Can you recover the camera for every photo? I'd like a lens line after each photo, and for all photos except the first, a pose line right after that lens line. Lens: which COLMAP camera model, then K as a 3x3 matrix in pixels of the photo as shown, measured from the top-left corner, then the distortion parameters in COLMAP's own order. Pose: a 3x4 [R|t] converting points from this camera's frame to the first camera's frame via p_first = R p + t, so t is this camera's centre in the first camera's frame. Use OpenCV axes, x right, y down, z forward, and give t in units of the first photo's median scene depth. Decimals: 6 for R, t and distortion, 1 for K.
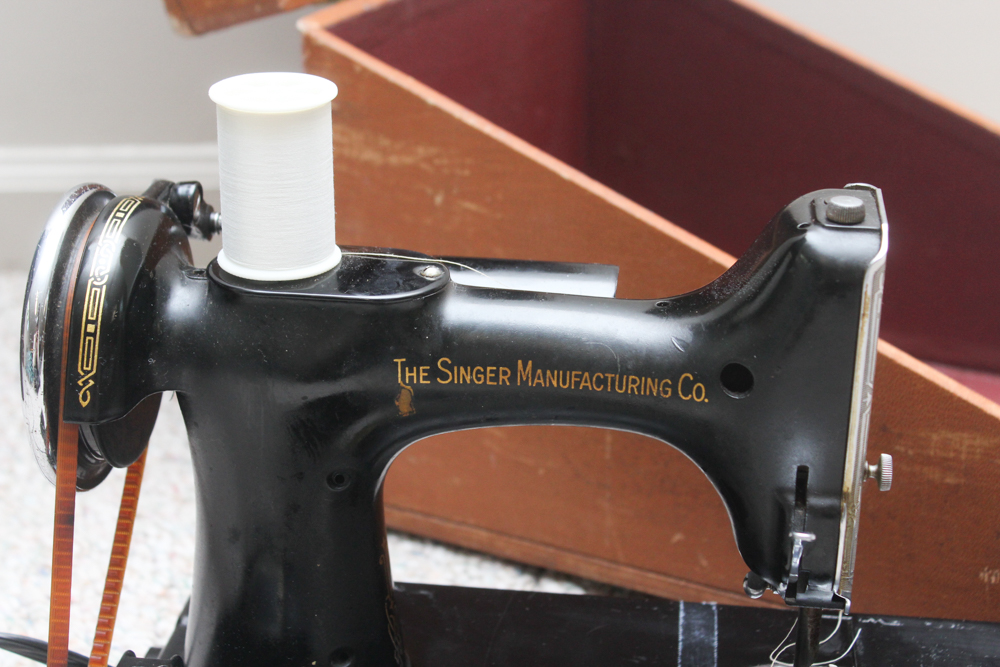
lens RADIAL K [[1929.7, 0, 500.0], [0, 1929.7, 333.5], [0, 0, 1]] dist [0.021535, 0.095135]
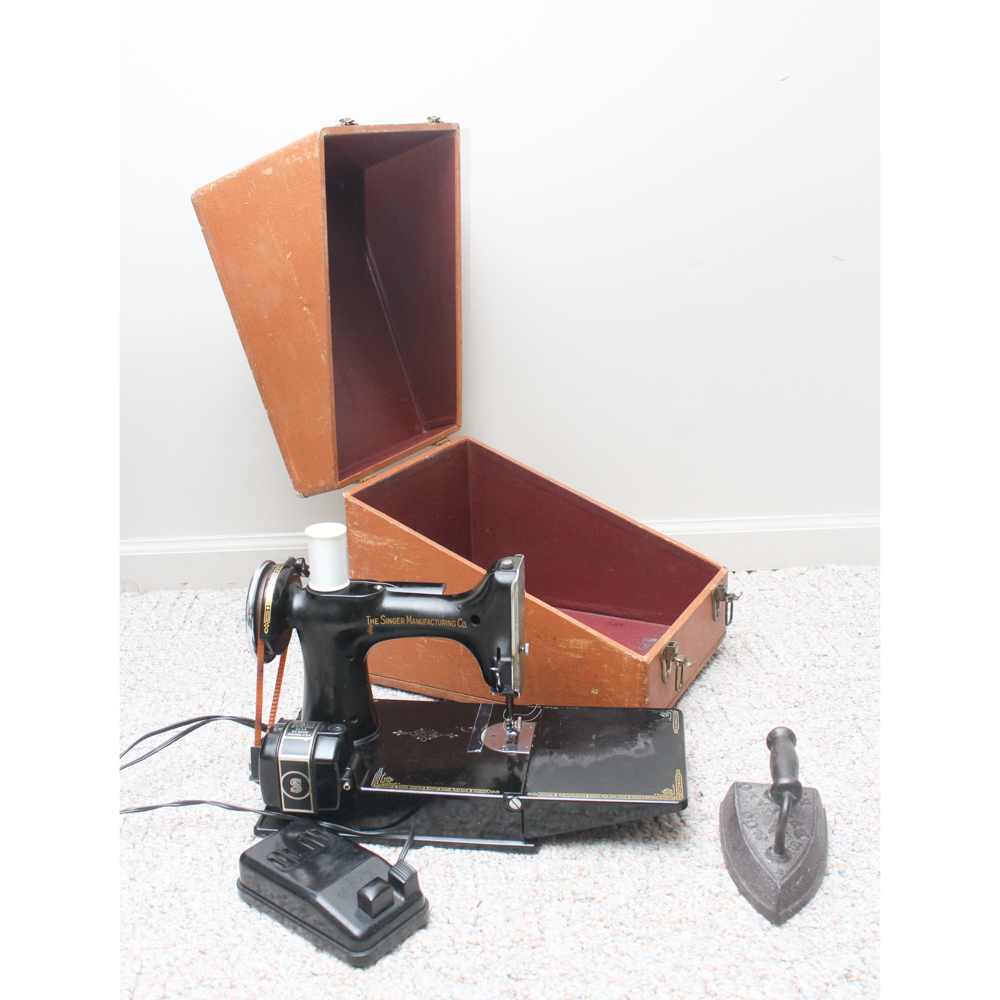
lens RADIAL K [[1114.9, 0, 500.0], [0, 1114.9, 500.0], [0, 0, 1]] dist [-0.121857, 0.052077]
pose [[0.999679, -0.024974, 0.004221, 0.147977], [0.025271, 0.994680, -0.099862, 0.010848], [-0.001705, 0.099936, 0.994992, -0.741626]]
